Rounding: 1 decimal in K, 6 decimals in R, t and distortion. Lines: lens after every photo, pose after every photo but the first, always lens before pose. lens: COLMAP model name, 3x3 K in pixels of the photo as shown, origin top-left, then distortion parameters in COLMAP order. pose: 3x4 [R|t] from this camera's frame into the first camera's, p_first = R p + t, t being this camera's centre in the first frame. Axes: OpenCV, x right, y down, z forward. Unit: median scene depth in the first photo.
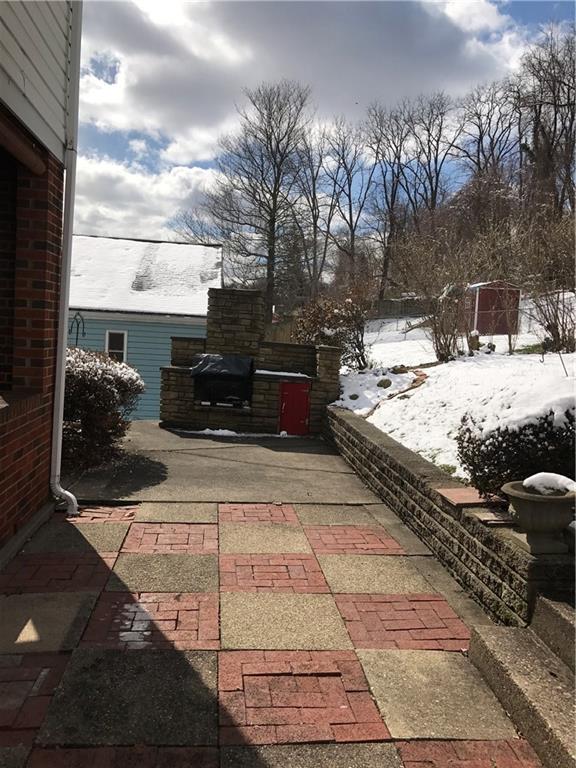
lens RADIAL K [[626.4, 0, 284.8], [0, 626.4, 378.5], [0, 0, 1]] dist [0.027506, -0.015047]
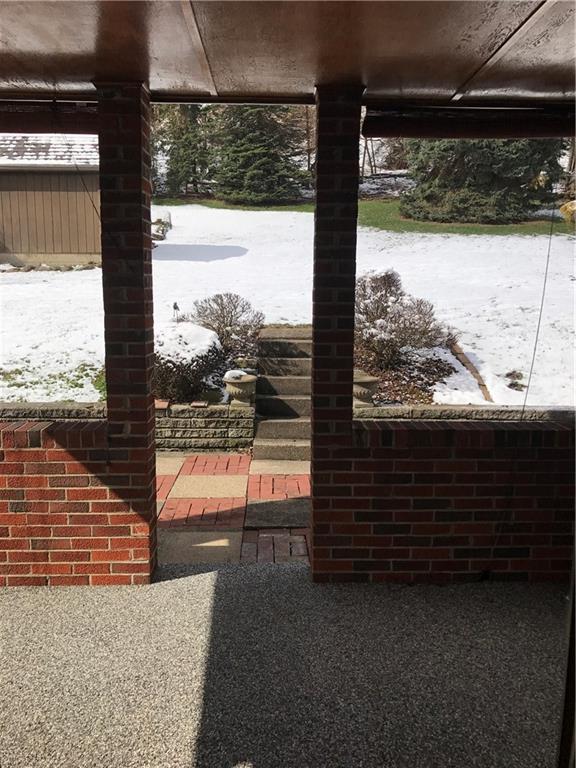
lens RADIAL K [[626.4, 0, 280.3], [0, 626.4, 380.3], [0, 0, 1]] dist [0.027506, -0.015047]
pose [[0.097410, -0.199983, 0.974945, -0.547904], [0.074235, 0.978335, 0.193261, -0.070548], [-0.992472, 0.053550, 0.110146, 0.218131]]
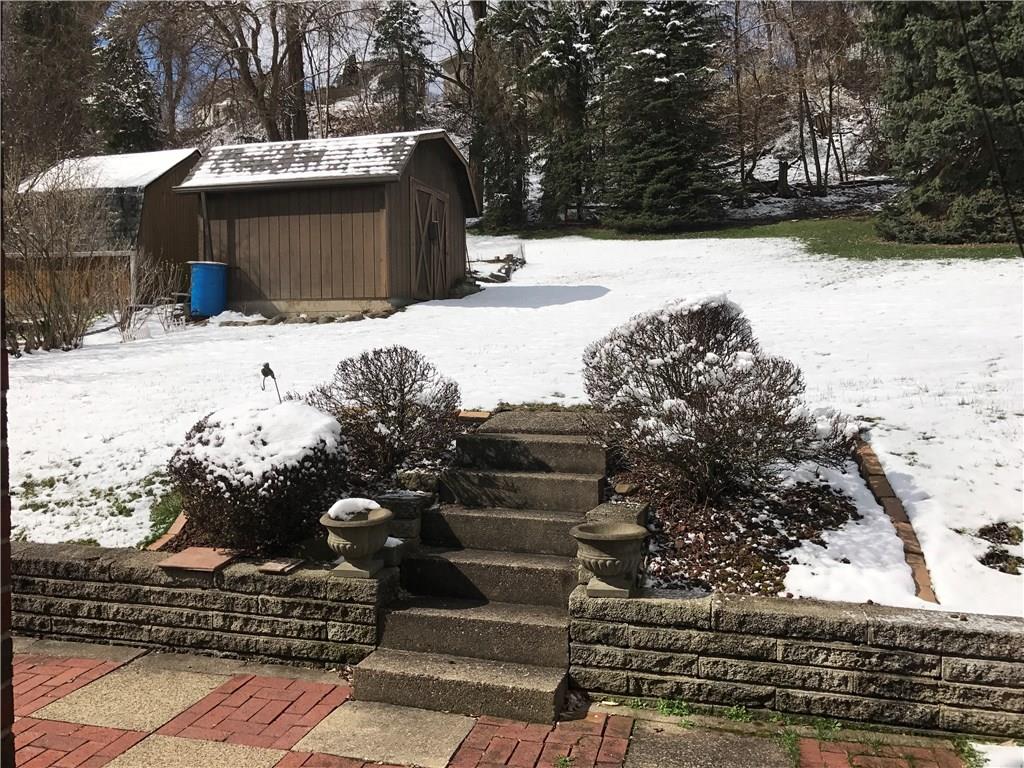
lens RADIAL K [[835.2, 0, 511.2], [0, 835.2, 392.0], [0, 0, 1]] dist [0.027506, -0.015047]
pose [[0.348216, -0.101176, 0.931938, -0.254227], [0.087887, 0.993303, 0.074999, -0.034605], [-0.933285, 0.055790, 0.354776, 0.094438]]
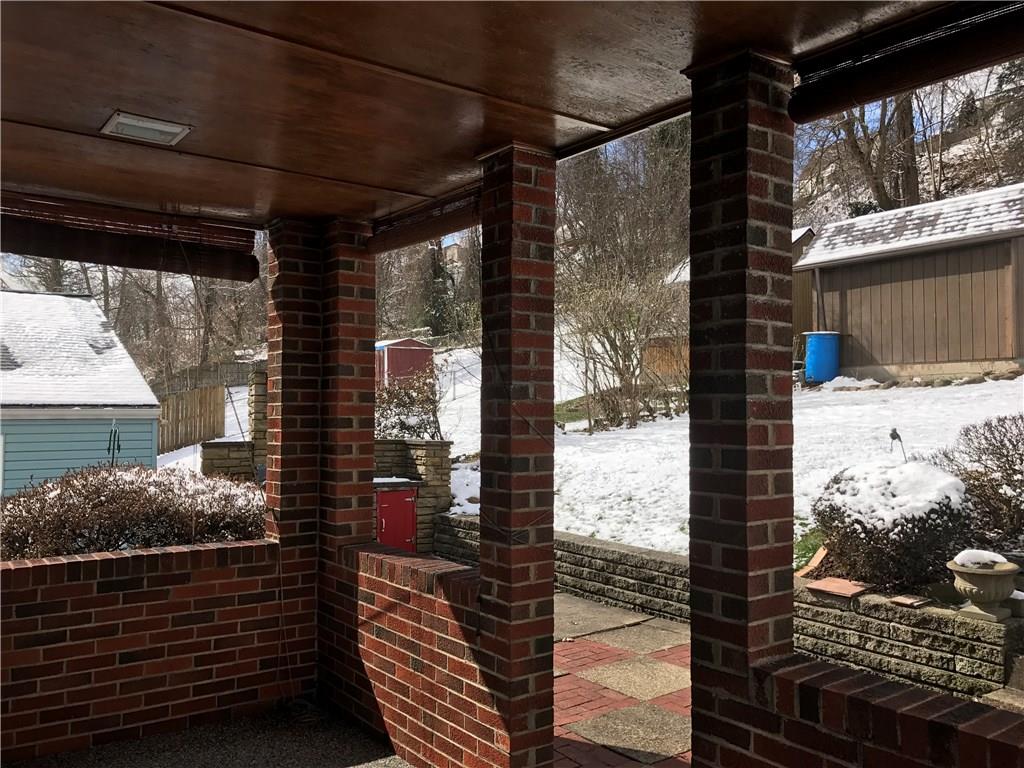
lens RADIAL K [[835.2, 0, 510.3], [0, 835.2, 386.3], [0, 0, 1]] dist [0.027506, -0.015047]
pose [[0.863026, -0.040213, 0.503556, -0.374437], [0.084637, 0.994246, -0.065658, -0.041038], [-0.498018, 0.099284, 0.861464, 0.025057]]
